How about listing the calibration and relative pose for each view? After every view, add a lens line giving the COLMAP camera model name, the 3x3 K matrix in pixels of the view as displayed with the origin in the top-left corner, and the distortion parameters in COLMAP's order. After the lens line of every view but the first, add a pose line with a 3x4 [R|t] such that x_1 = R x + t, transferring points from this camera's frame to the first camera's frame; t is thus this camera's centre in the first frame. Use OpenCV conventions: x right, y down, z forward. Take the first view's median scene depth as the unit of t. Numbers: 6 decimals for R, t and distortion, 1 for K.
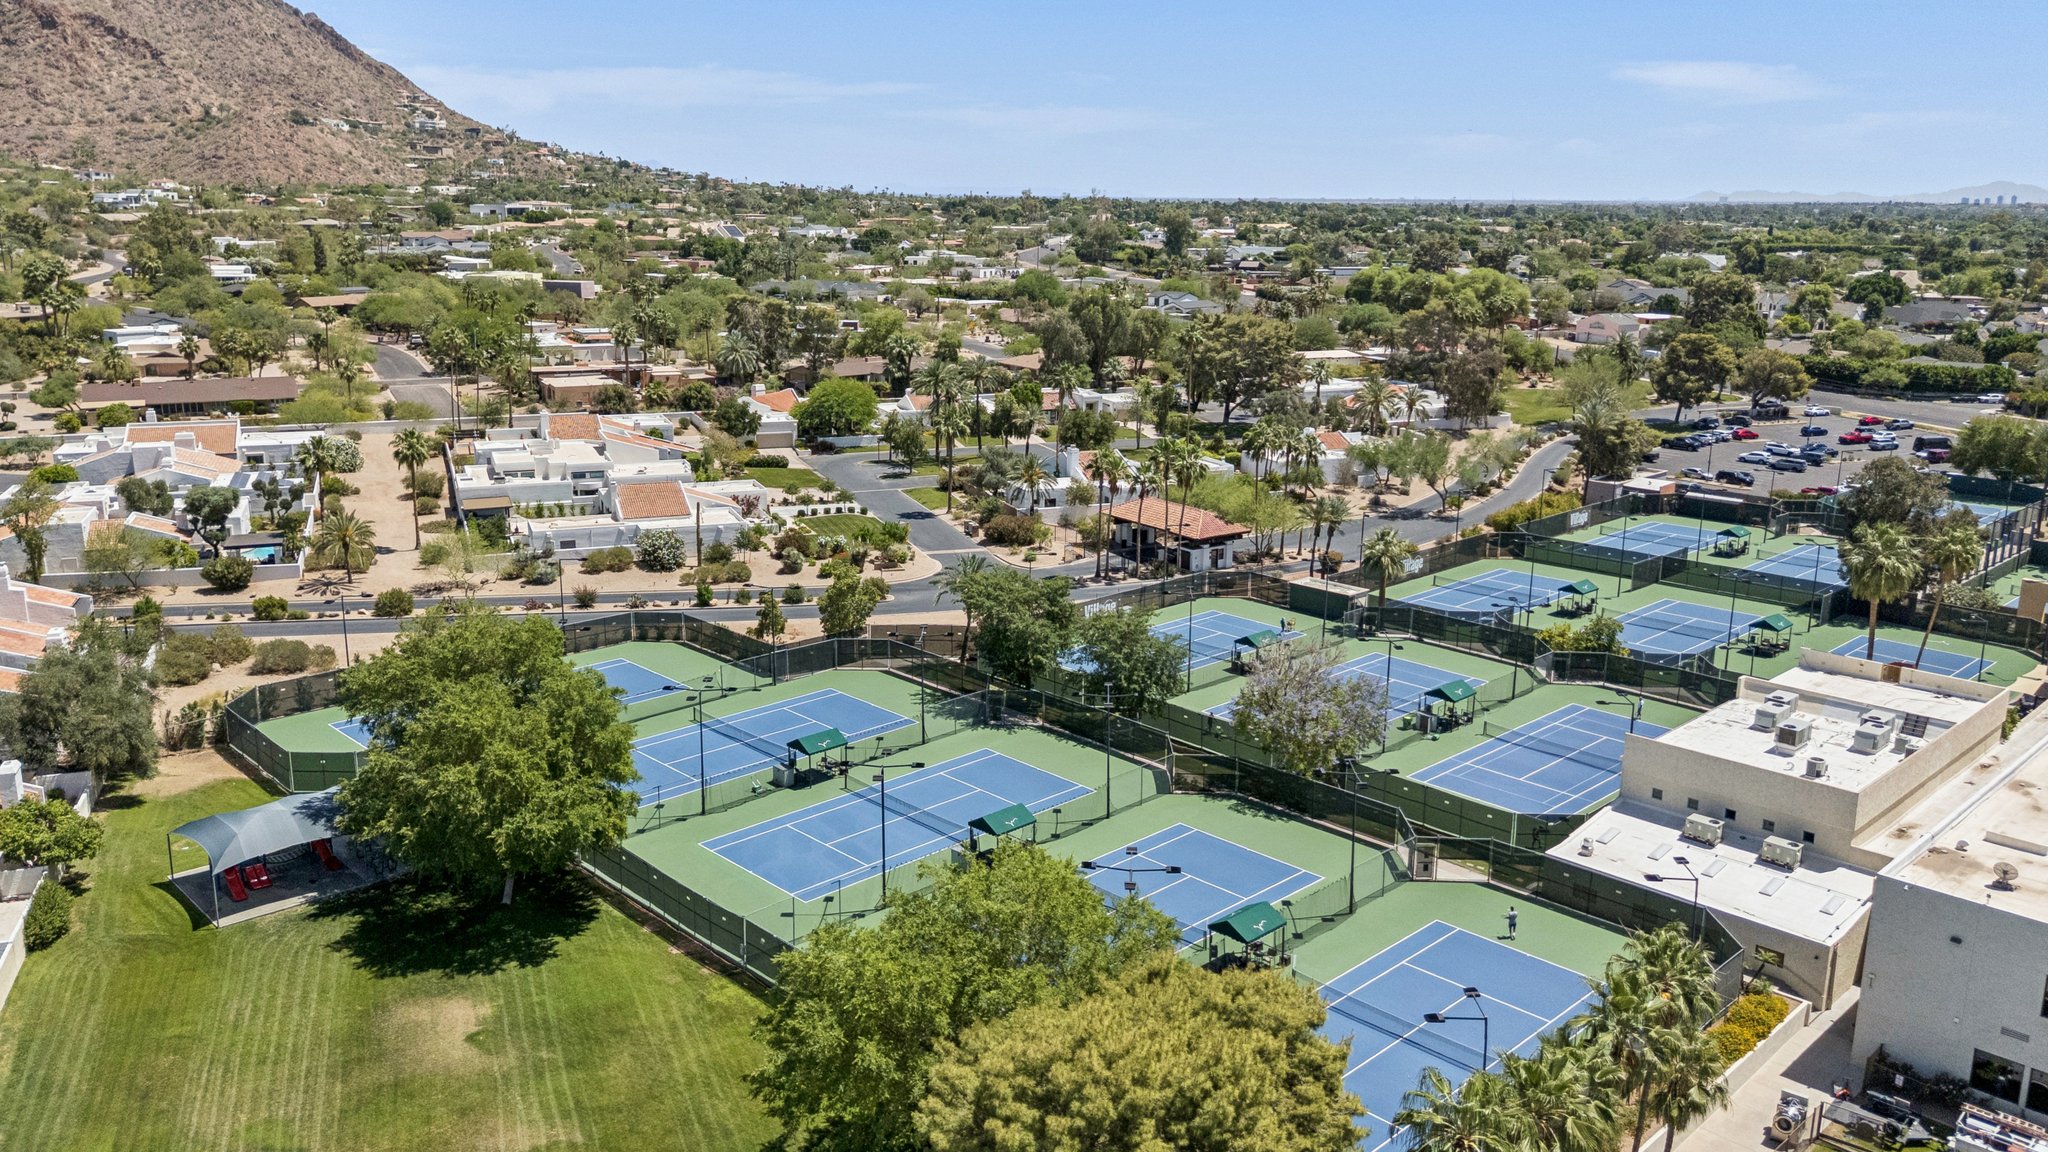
lens RADIAL K [[1556.6, 0, 1065.2], [0, 1556.6, 565.9], [0, 0, 1]] dist [0.082610, -0.081303]
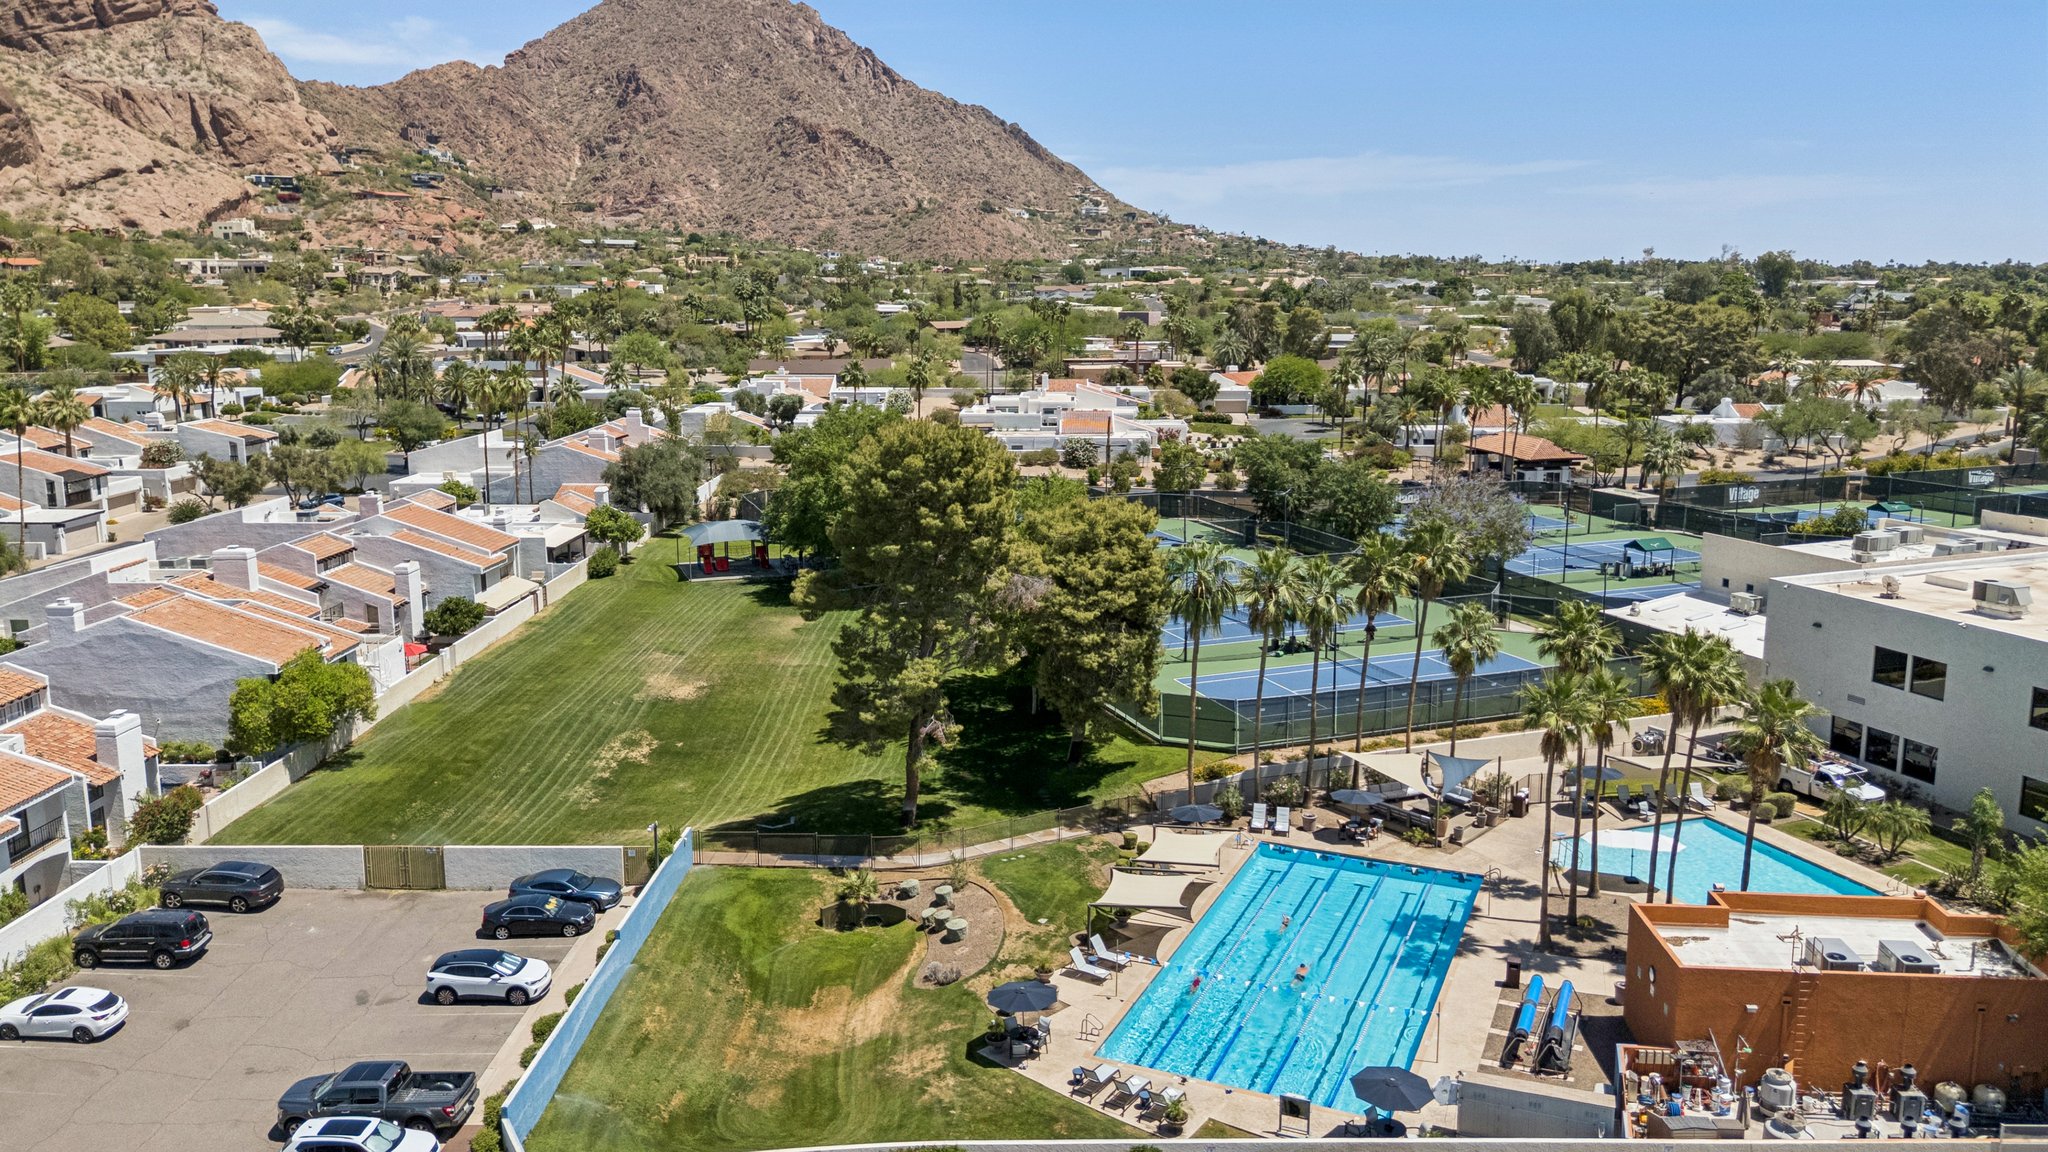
lens RADIAL K [[1556.6, 0, 1065.2], [0, 1556.6, 565.9], [0, 0, 1]] dist [0.082610, -0.081303]
pose [[0.917738, 0.055472, -0.393293, 0.146040], [-0.076540, 0.996339, -0.038074, 0.081342], [0.389741, 0.065045, 0.918625, -0.103501]]
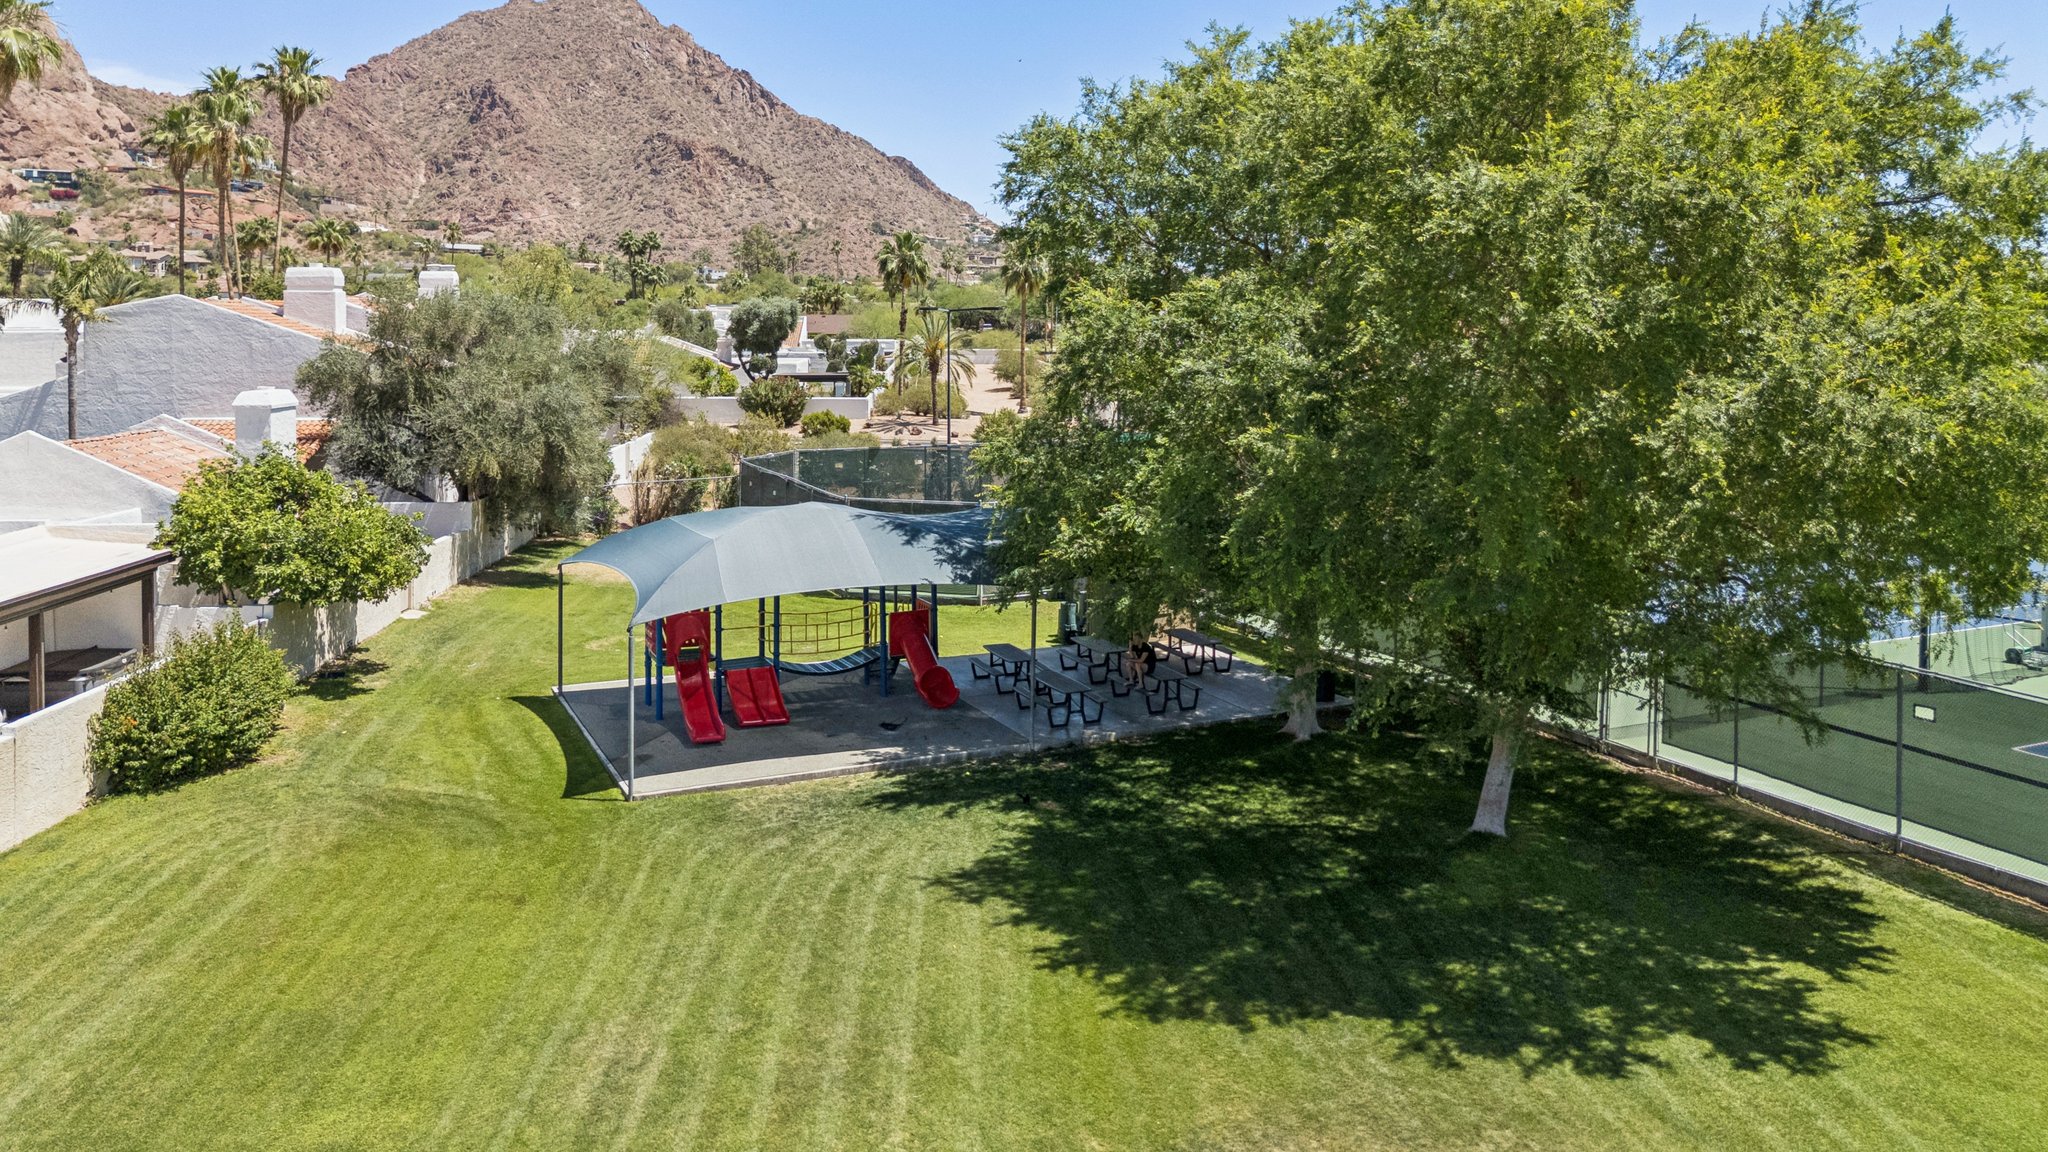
lens RADIAL K [[1559.6, 0, 1014.2], [0, 1559.6, 401.0], [0, 0, 1]] dist [0.080587, -0.084466]
pose [[0.940556, 0.000192, -0.339638, -0.117071], [-0.065505, 0.981327, -0.180848, 0.067363], [0.333262, 0.192345, 0.923006, 0.238079]]
